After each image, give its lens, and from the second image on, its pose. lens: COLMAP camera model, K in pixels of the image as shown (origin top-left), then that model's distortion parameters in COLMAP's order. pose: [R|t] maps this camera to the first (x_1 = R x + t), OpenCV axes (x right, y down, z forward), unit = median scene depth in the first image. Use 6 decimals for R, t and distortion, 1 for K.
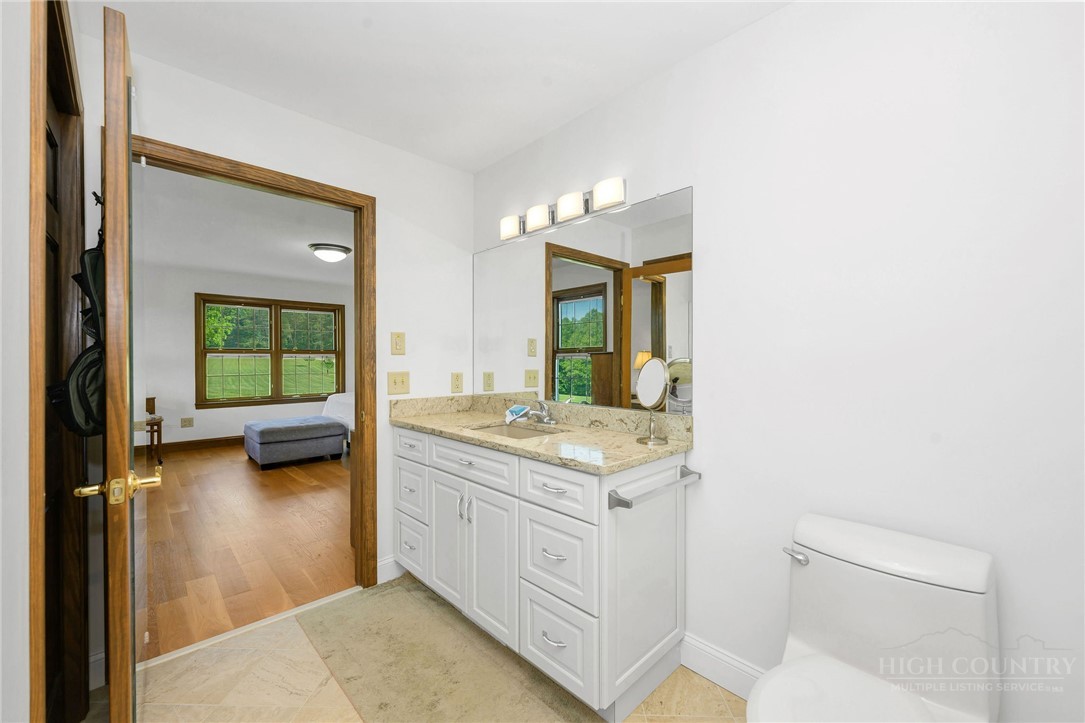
lens RADIAL K [[439.6, 0, 546.7], [0, 439.6, 362.1], [0, 0, 1]] dist [-0.004156, -0.000260]
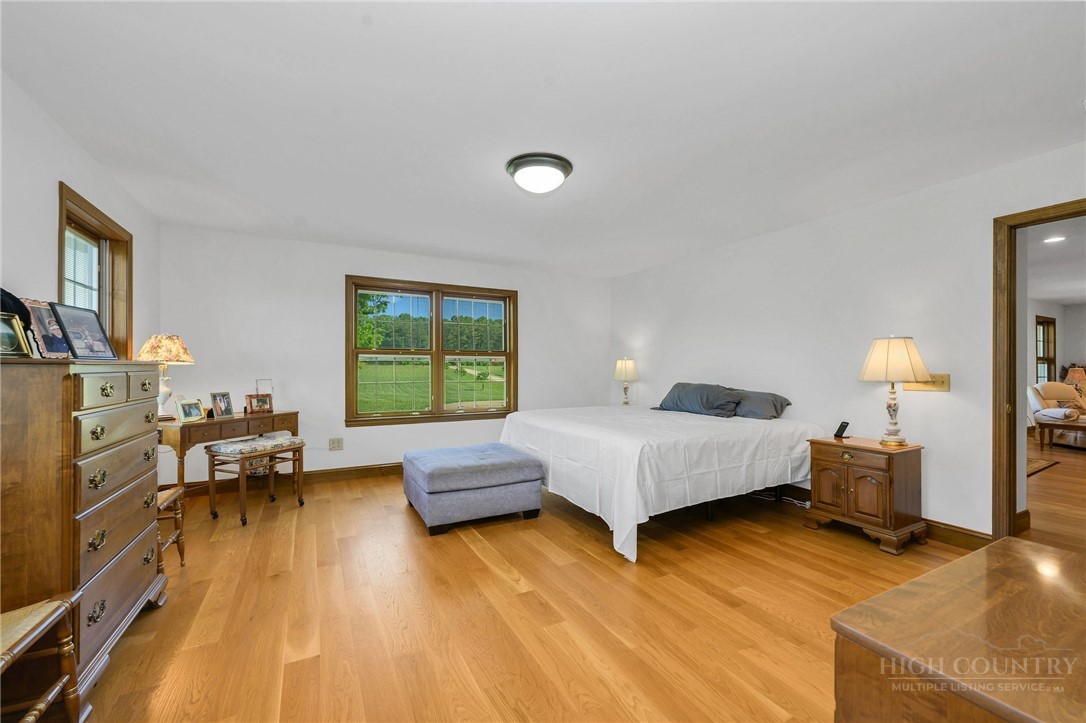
lens RADIAL K [[440.0, 0, 541.6], [0, 440.0, 366.2], [0, 0, 1]] dist [-0.004156, -0.000260]
pose [[0.962878, -0.001096, -0.269935, -0.267420], [-0.001894, 0.999940, -0.010816, 0.008747], [0.269931, 0.010926, 0.962818, 0.356627]]
